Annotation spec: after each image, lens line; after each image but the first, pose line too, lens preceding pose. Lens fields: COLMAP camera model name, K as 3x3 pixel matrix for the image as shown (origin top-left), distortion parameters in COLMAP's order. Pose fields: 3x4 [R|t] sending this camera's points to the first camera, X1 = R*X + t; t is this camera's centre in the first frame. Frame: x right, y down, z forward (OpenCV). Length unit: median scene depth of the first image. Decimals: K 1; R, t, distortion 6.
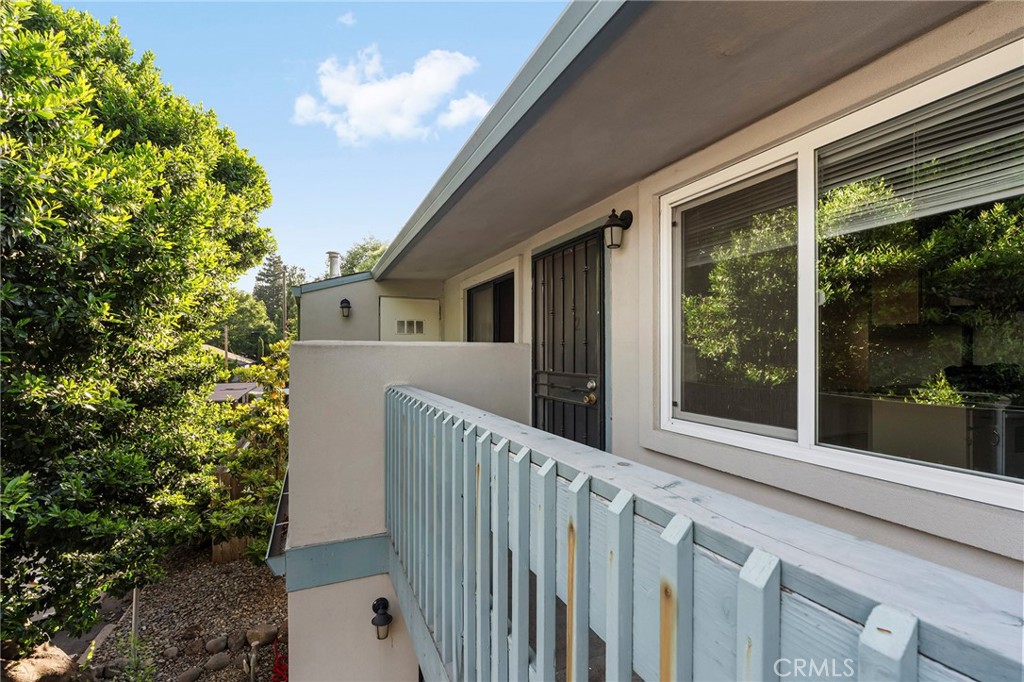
lens RADIAL K [[445.5, 0, 512.2], [0, 445.5, 348.9], [0, 0, 1]] dist [-0.005041, 0.000661]
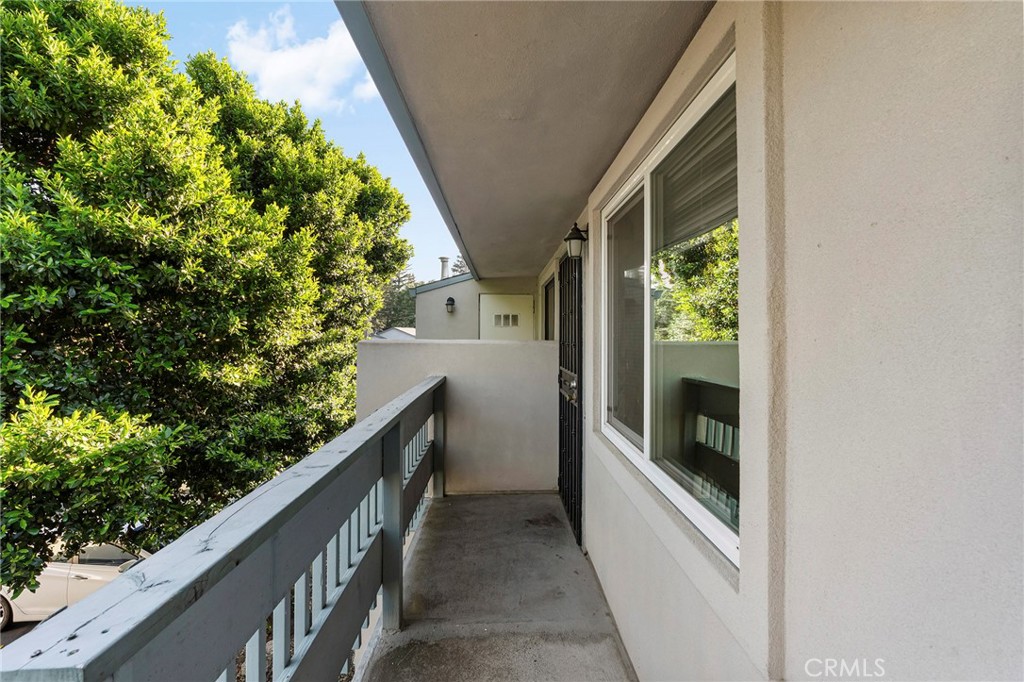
lens RADIAL K [[445.5, 0, 512.1], [0, 445.5, 330.1], [0, 0, 1]] dist [-0.005041, 0.000661]
pose [[0.924426, 0.001738, -0.381357, 0.375603], [-0.002850, 0.999993, -0.002350, -0.039736], [0.381350, 0.003260, 0.924425, -0.037047]]
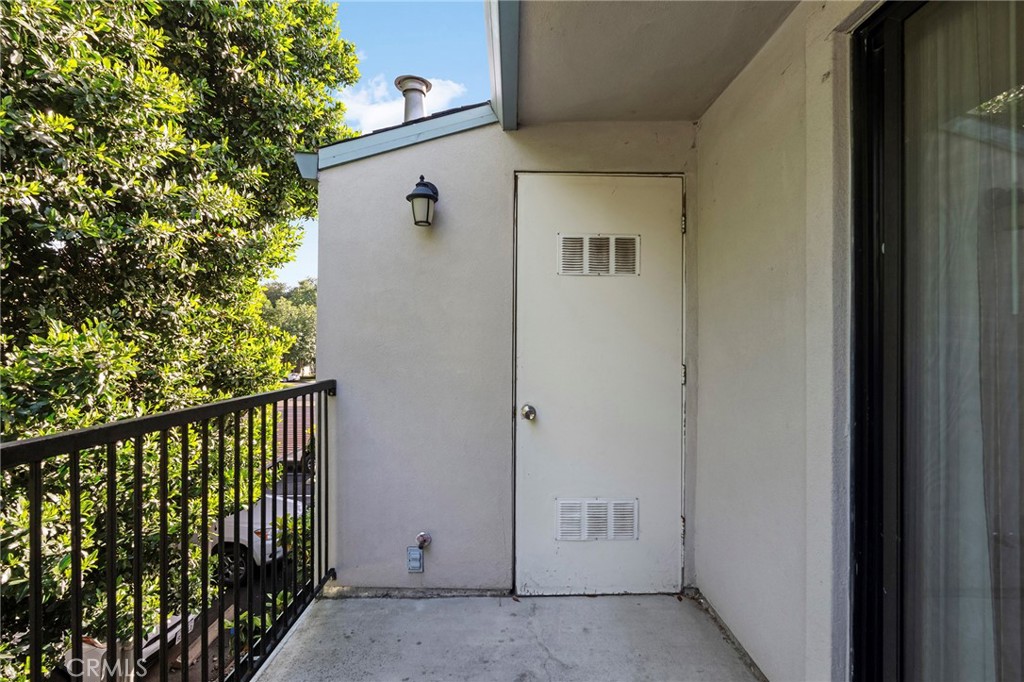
lens RADIAL K [[445.5, 0, 510.7], [0, 445.5, 340.4], [0, 0, 1]] dist [-0.005041, 0.000661]
pose [[0.917189, 0.004546, -0.398426, -0.273175], [-0.008347, 0.999935, -0.007806, 0.041551], [0.398364, 0.010486, 0.917167, 1.165218]]
